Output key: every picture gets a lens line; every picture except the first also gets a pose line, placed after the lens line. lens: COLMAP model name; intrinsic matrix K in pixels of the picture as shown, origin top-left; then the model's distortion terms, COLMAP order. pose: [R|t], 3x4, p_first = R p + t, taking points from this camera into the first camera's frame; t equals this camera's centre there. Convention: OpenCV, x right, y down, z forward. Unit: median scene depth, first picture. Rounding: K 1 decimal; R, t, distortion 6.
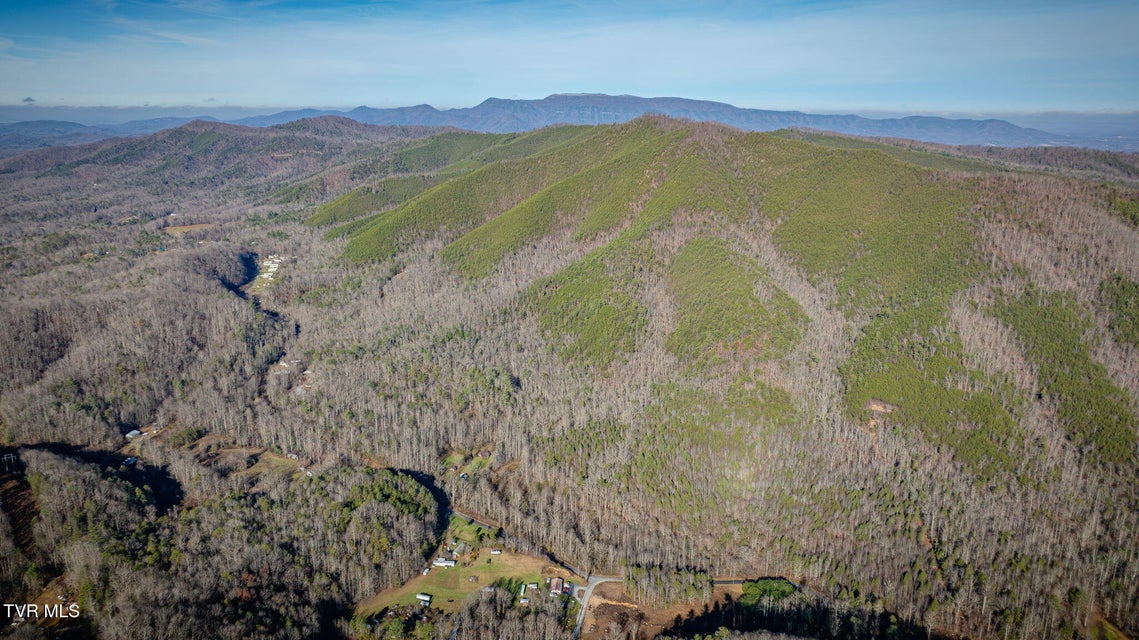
lens RADIAL K [[787.1, 0, 569.5], [0, 787.1, 320.0], [0, 0, 1]] dist [-0.027182, 0.021465]
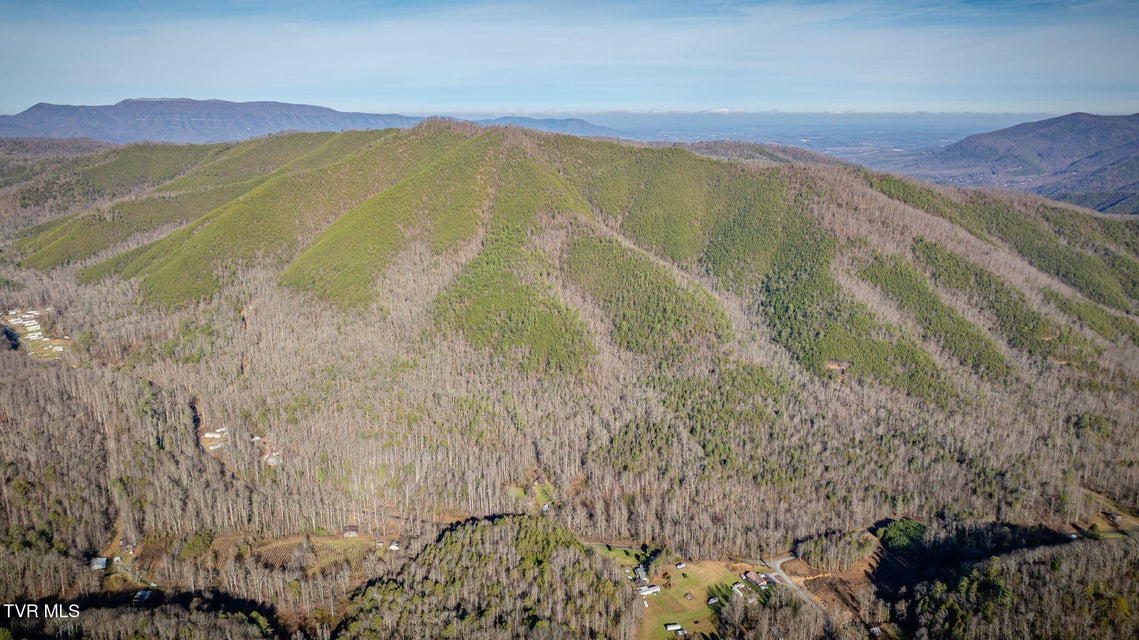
lens RADIAL K [[787.1, 0, 569.5], [0, 787.1, 320.0], [0, 0, 1]] dist [-0.027182, 0.021465]
pose [[0.878490, -0.131977, 0.459171, -0.445025], [0.133671, 0.990602, 0.028982, -0.039895], [-0.458681, 0.035918, 0.887875, 0.128320]]
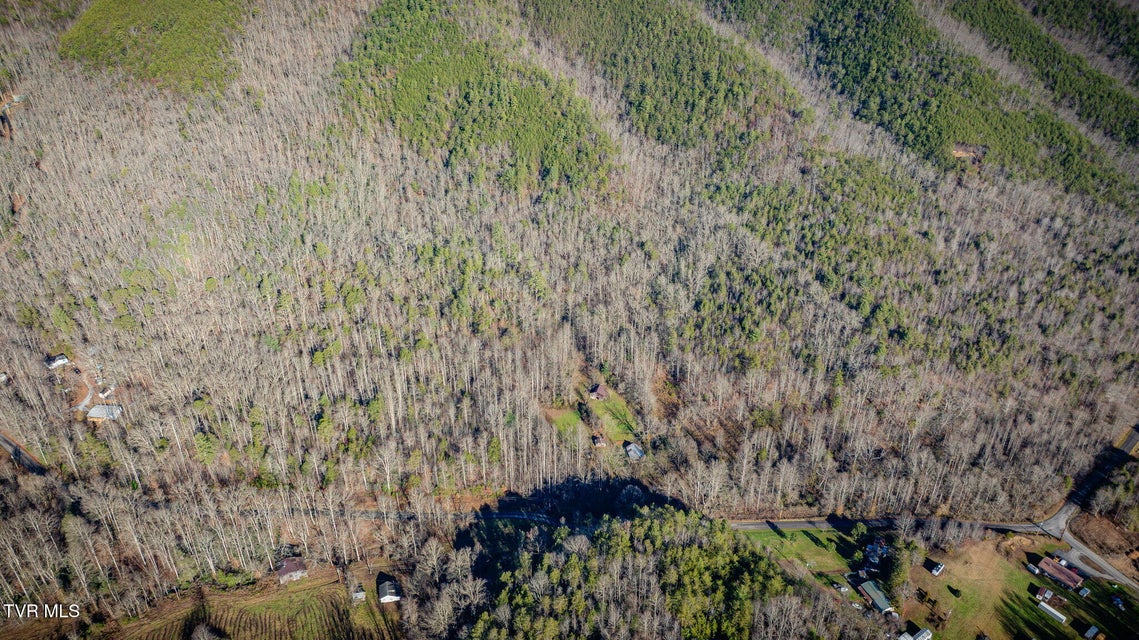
lens RADIAL K [[794.0, 0, 569.5], [0, 794.0, 320.0], [0, 0, 1]] dist [-0.049041, 0.063172]
pose [[0.782680, -0.330162, 0.527641, -0.367795], [0.165251, 0.927522, 0.335255, -0.060057], [-0.600086, -0.175204, 0.780512, 0.538538]]
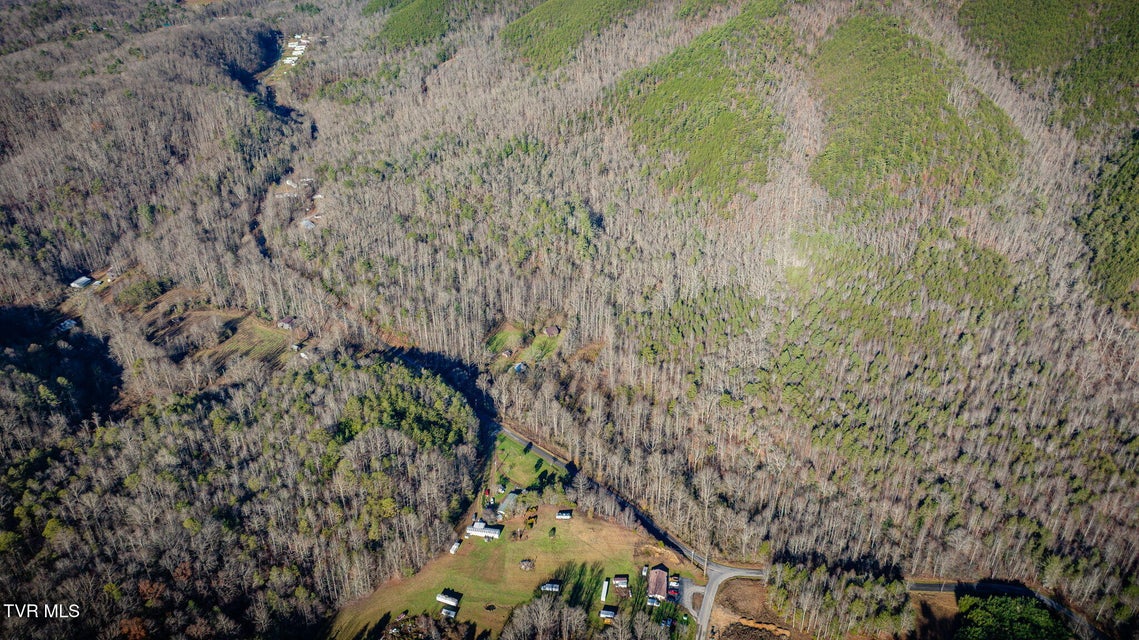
lens RADIAL K [[787.1, 0, 569.5], [0, 787.1, 320.0], [0, 0, 1]] dist [-0.027182, 0.021465]
pose [[0.995145, 0.045284, -0.087386, -0.028111], [-0.021487, 0.966409, 0.256108, -0.017817], [0.096048, -0.252987, 0.962690, 0.297844]]
